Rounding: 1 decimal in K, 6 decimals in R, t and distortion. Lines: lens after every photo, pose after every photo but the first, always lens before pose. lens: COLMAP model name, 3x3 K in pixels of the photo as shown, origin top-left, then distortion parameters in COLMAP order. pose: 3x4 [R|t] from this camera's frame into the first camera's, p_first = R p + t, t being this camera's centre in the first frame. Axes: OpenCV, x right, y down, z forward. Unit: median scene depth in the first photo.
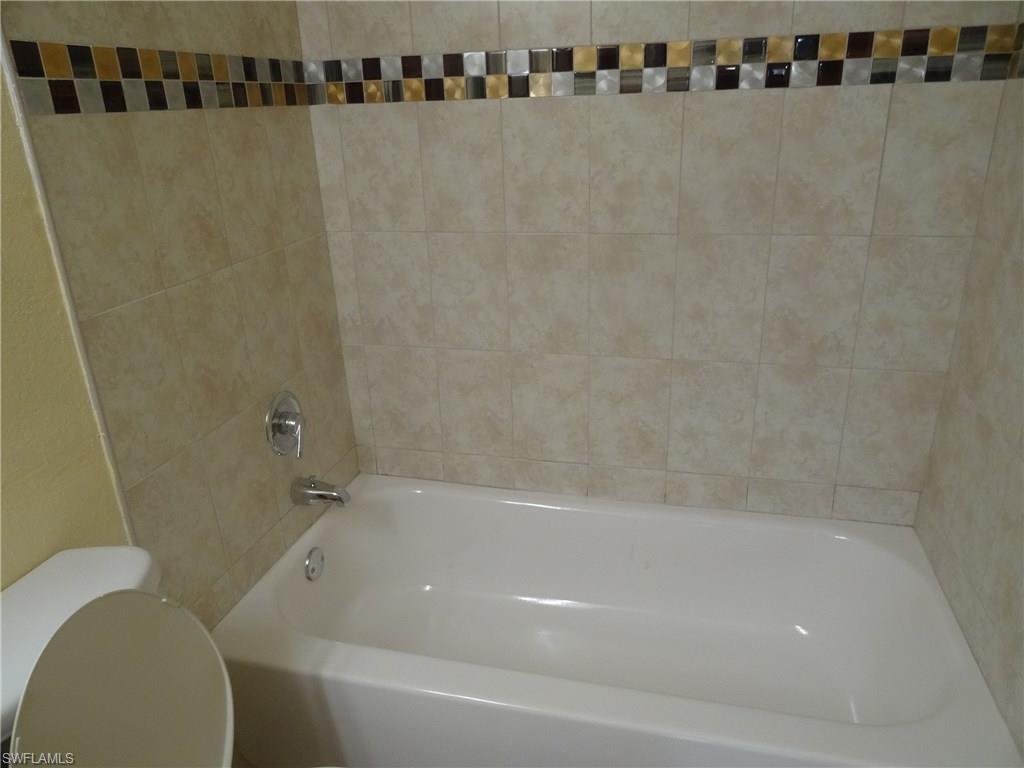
lens RADIAL K [[736.4, 0, 512.0], [0, 736.4, 384.0], [0, 0, 1]] dist [-0.001016, 0.002274]
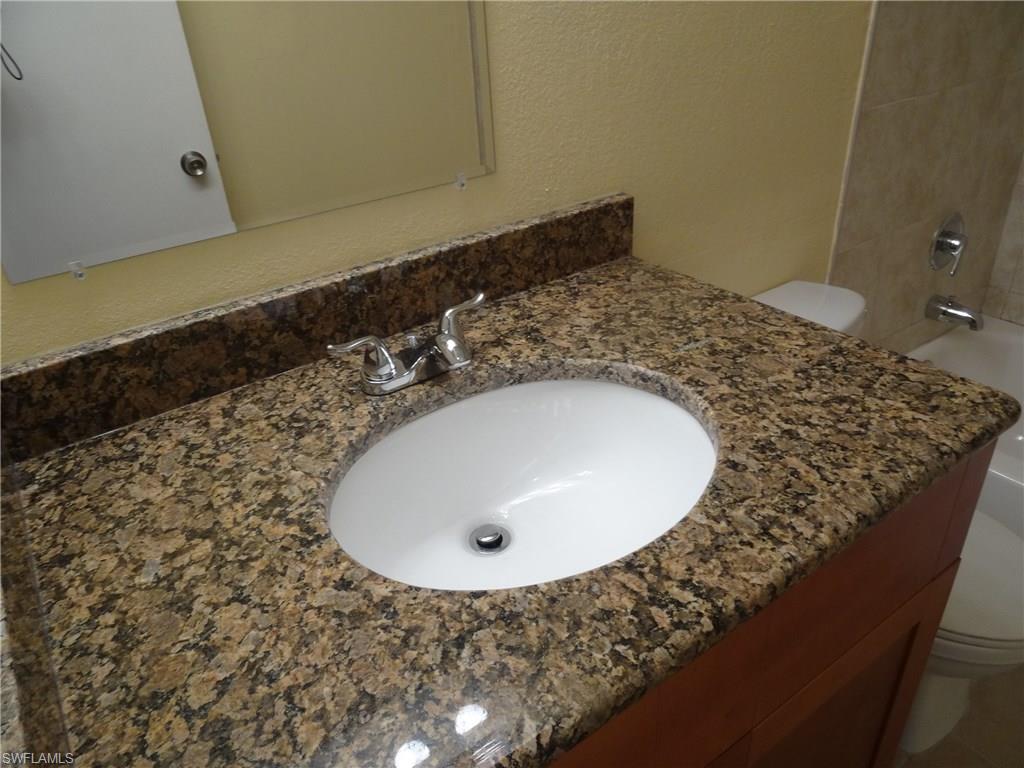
lens RADIAL K [[736.4, 0, 512.0], [0, 736.4, 384.0], [0, 0, 1]] dist [-0.001016, 0.002274]
pose [[0.772914, 0.298637, -0.559839, -0.141793], [-0.204761, 0.952505, 0.225404, 0.156208], [0.600564, -0.059585, 0.797354, -0.331119]]
